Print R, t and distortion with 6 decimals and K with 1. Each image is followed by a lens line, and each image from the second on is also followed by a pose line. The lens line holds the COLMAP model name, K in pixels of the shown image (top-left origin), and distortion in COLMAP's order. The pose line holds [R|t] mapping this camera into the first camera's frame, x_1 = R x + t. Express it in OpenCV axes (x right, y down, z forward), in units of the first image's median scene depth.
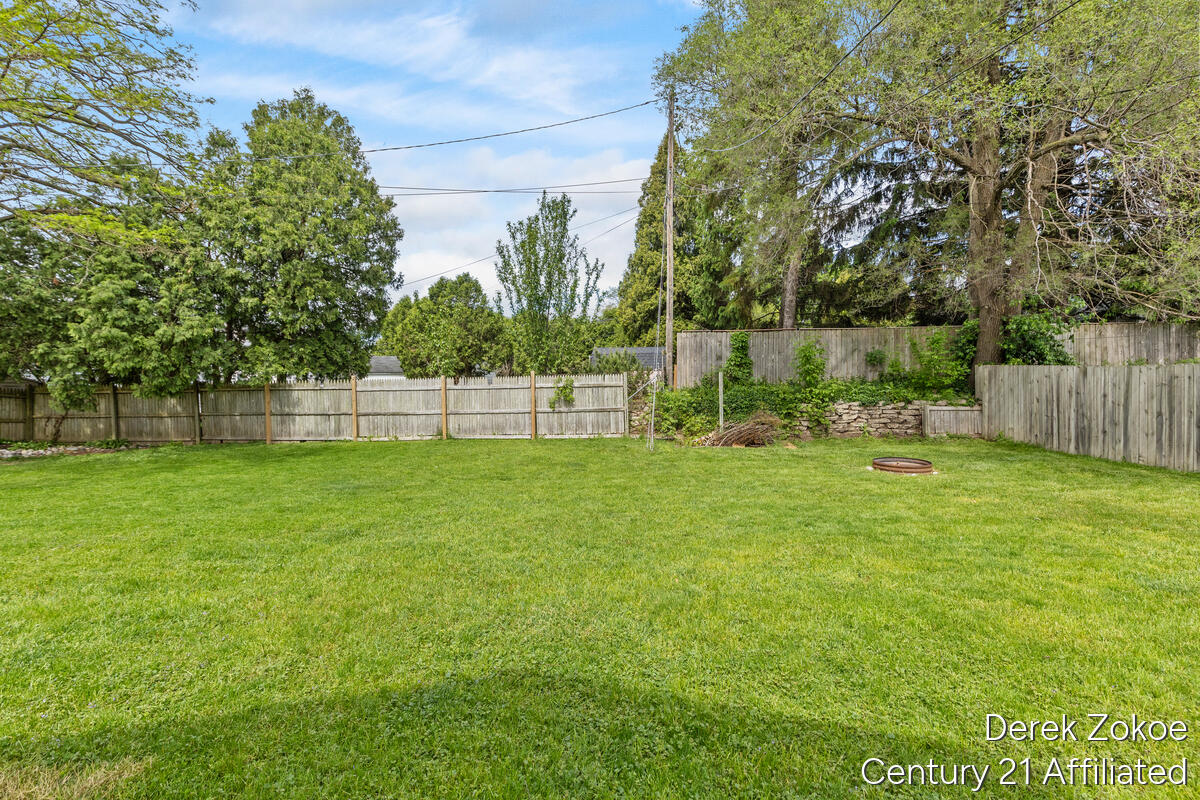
lens RADIAL K [[550.2, 0, 600.0], [0, 550.2, 400.0], [0, 0, 1]] dist [-0.002875, -0.000028]
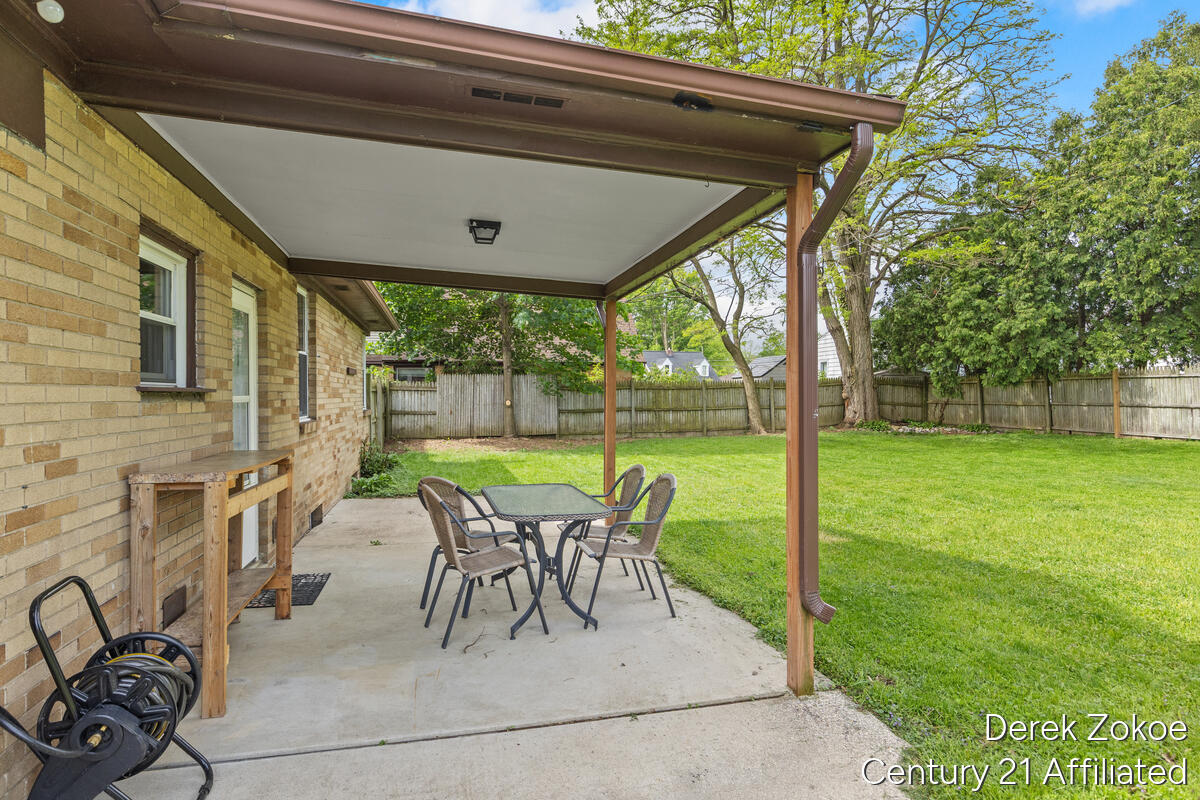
lens RADIAL K [[599.2, 0, 600.0], [0, 599.2, 400.0], [0, 0, 1]] dist [-0.001001, -0.000251]
pose [[0.239923, 0.021653, -0.970550, 0.149604], [-0.003847, 0.999765, 0.021353, -0.000403], [0.970784, -0.001389, 0.239950, -0.056629]]
